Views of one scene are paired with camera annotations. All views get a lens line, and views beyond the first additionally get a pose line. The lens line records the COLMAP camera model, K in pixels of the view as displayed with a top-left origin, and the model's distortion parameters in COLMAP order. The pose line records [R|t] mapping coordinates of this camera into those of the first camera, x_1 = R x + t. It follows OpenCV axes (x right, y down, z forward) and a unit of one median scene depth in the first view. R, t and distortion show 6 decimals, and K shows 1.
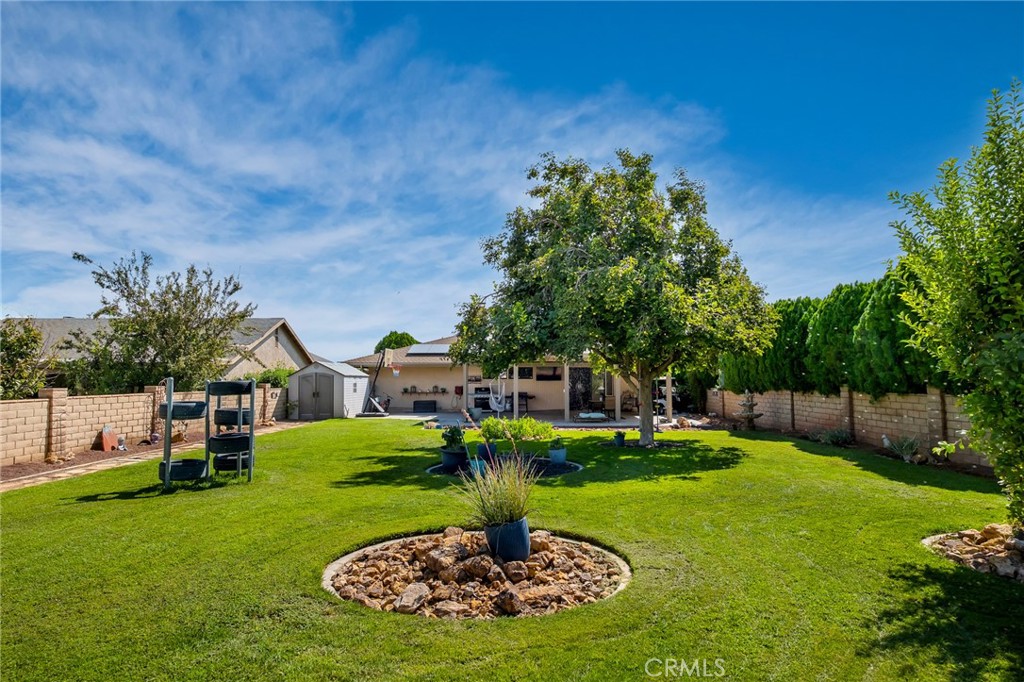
lens RADIAL K [[575.4, 0, 512.1], [0, 575.4, 328.7], [0, 0, 1]] dist [0.001903, 0.000746]
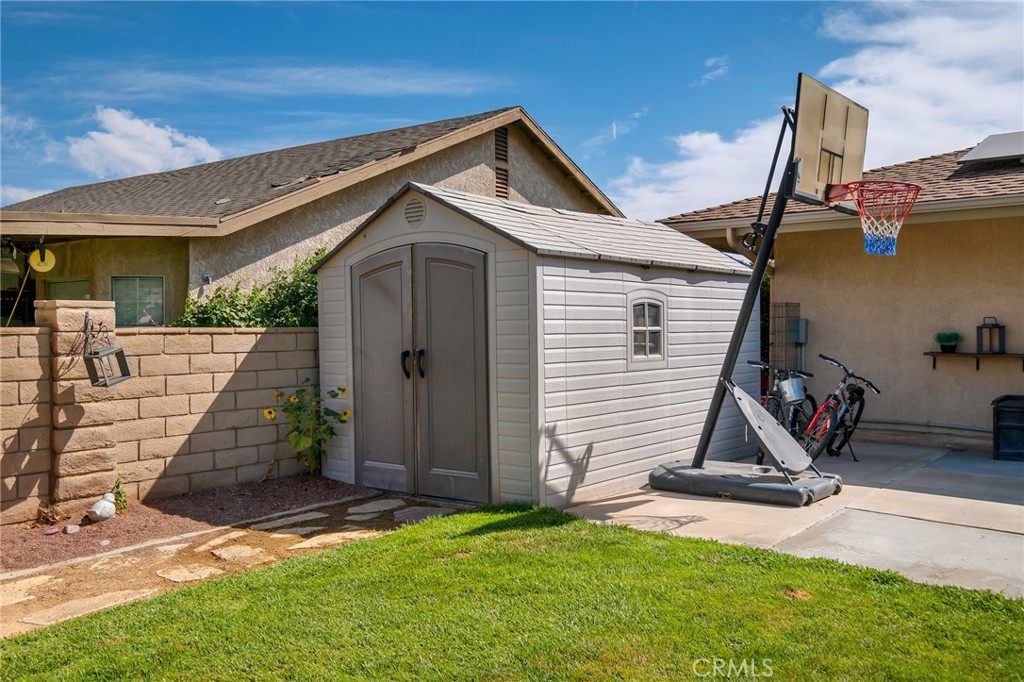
lens RADIAL K [[914.4, 0, 513.3], [0, 914.4, 329.7], [0, 0, 1]] dist [0.000464, -0.001152]
pose [[0.801834, 0.001164, -0.597546, -0.138858], [0.055670, 0.995503, 0.076642, 0.083106], [0.594948, -0.094720, 0.798164, 0.783509]]
